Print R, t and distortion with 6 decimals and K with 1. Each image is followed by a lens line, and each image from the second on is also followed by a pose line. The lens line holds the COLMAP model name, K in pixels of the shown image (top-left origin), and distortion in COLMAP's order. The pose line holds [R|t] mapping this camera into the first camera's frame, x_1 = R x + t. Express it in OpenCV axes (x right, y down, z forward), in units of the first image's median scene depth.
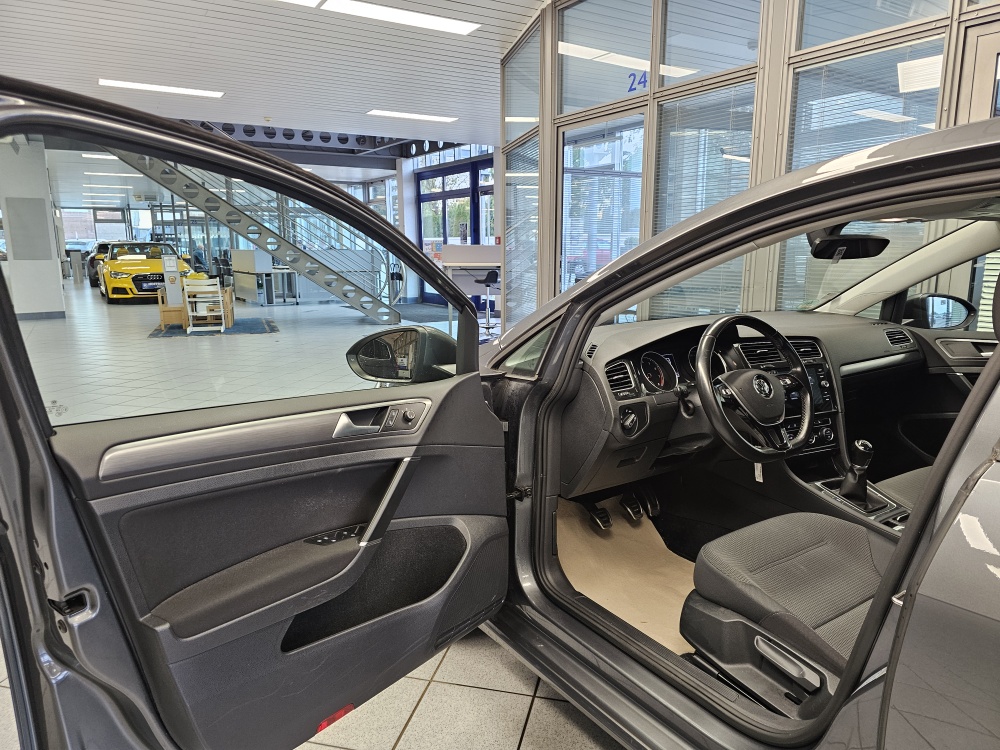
lens RADIAL K [[678.1, 0, 499.7], [0, 678.1, 370.2], [0, 0, 1]] dist [0.059655, -0.054150]
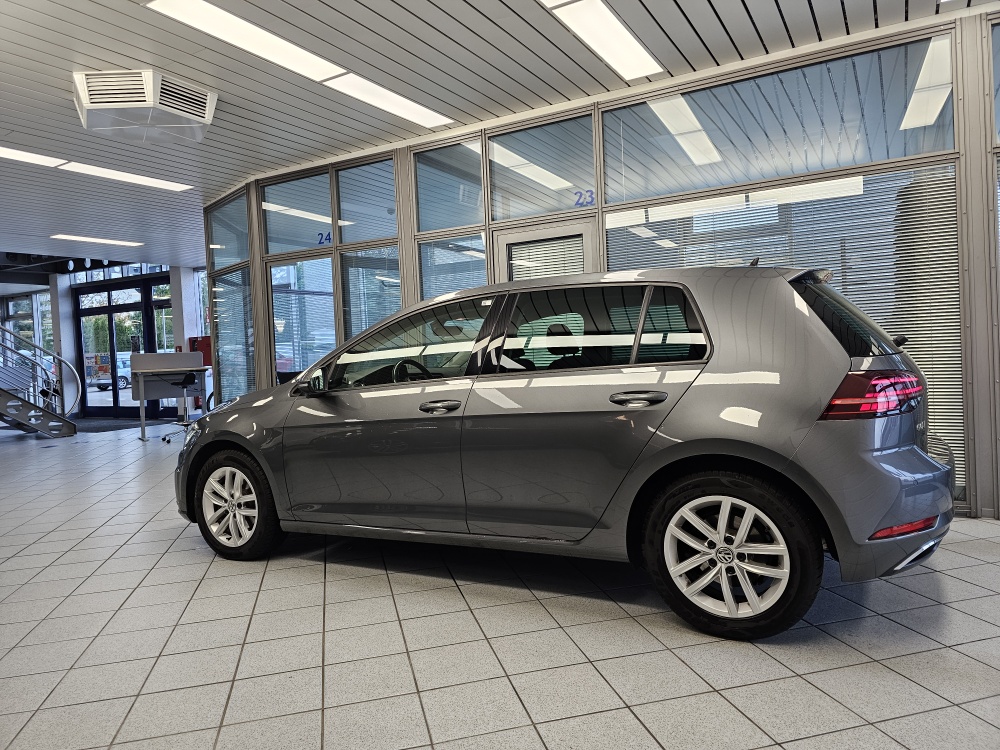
lens RADIAL K [[678.1, 0, 496.1], [0, 678.1, 372.2], [0, 0, 1]] dist [0.059655, -0.054150]
pose [[0.880740, -0.056834, 0.470177, -0.065812], [0.128786, 0.984104, -0.122286, 0.038275], [-0.455753, 0.168254, 0.874059, -0.157273]]
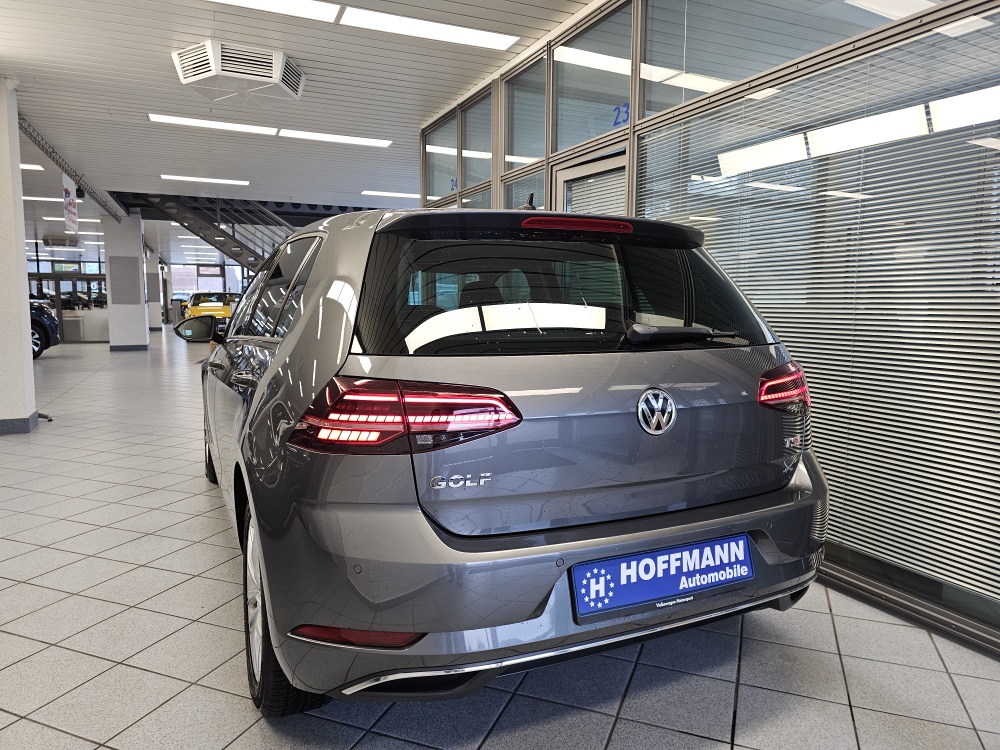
lens RADIAL K [[678.1, 0, 496.0], [0, 678.1, 374.4], [0, 0, 1]] dist [0.059655, -0.054150]
pose [[0.990551, 0.019820, -0.135708, 0.165252], [-0.029340, 0.997219, -0.068512, 0.034605], [0.133973, 0.071847, 0.988377, -0.151615]]
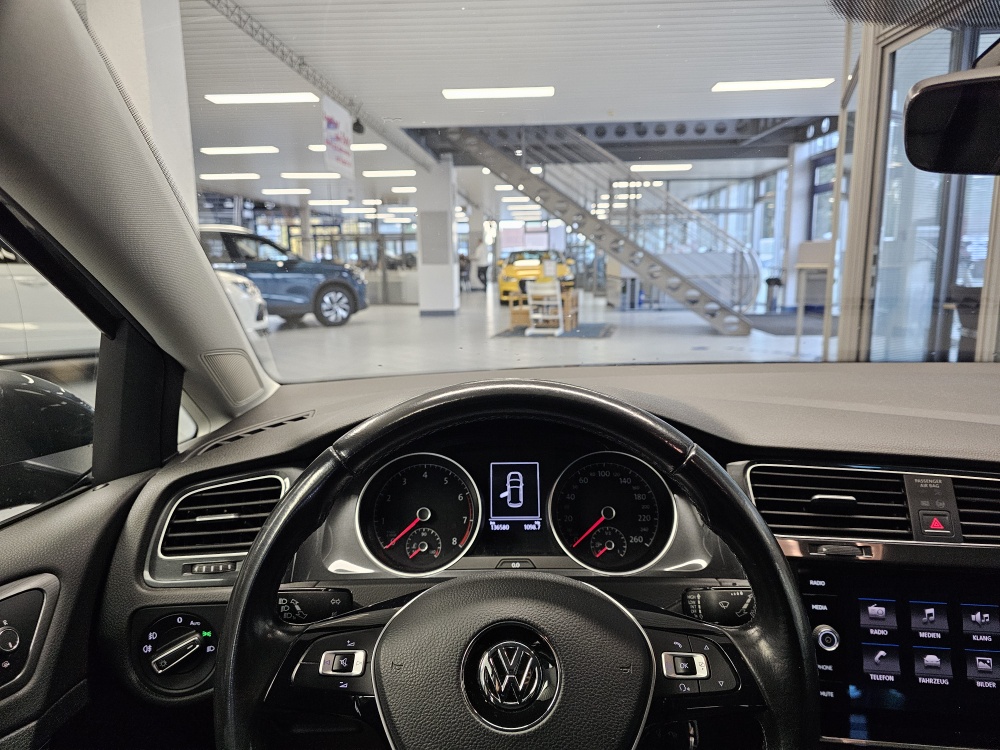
lens RADIAL K [[678.1, 0, 505.0], [0, 678.1, 376.9], [0, 0, 1]] dist [0.059655, -0.054150]
pose [[0.825546, 0.091680, -0.556839, 0.068335], [-0.091736, 0.995393, 0.027880, -0.012493], [0.556829, 0.028066, 0.830153, 0.103293]]
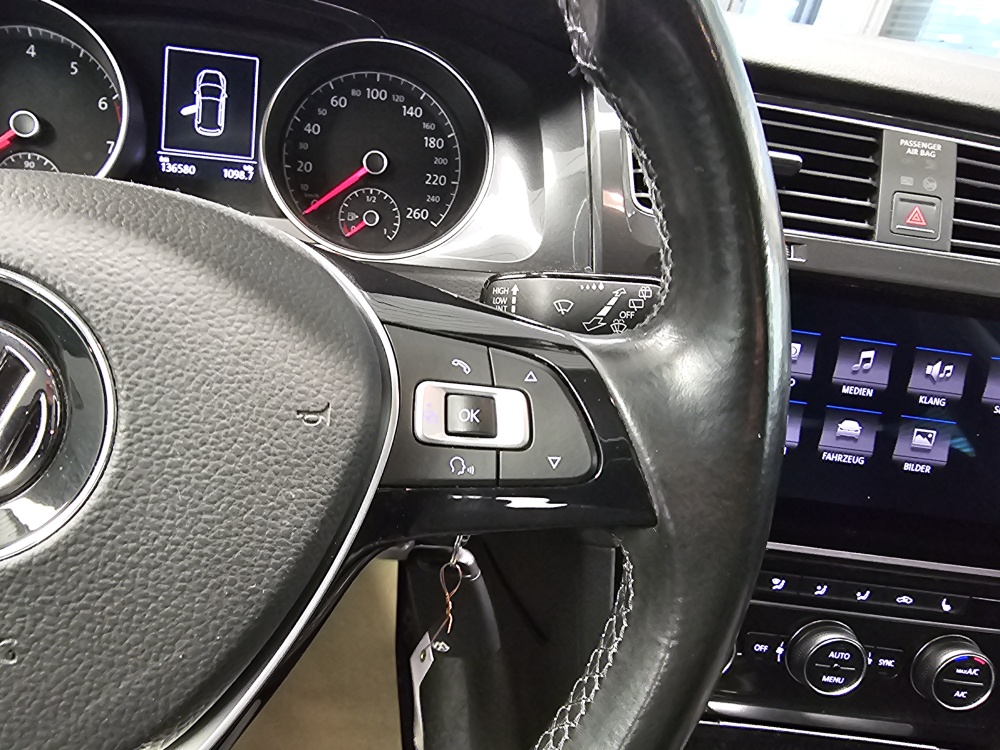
lens RADIAL K [[684.2, 0, 437.0], [0, 684.2, 329.5], [0, 0, 1]] dist [0.026662, -0.011965]
pose [[0.877412, 0.330380, -0.347848, 0.061447], [-0.212522, 0.917727, 0.335576, -0.004725], [0.430097, -0.220513, 0.875437, 0.126352]]
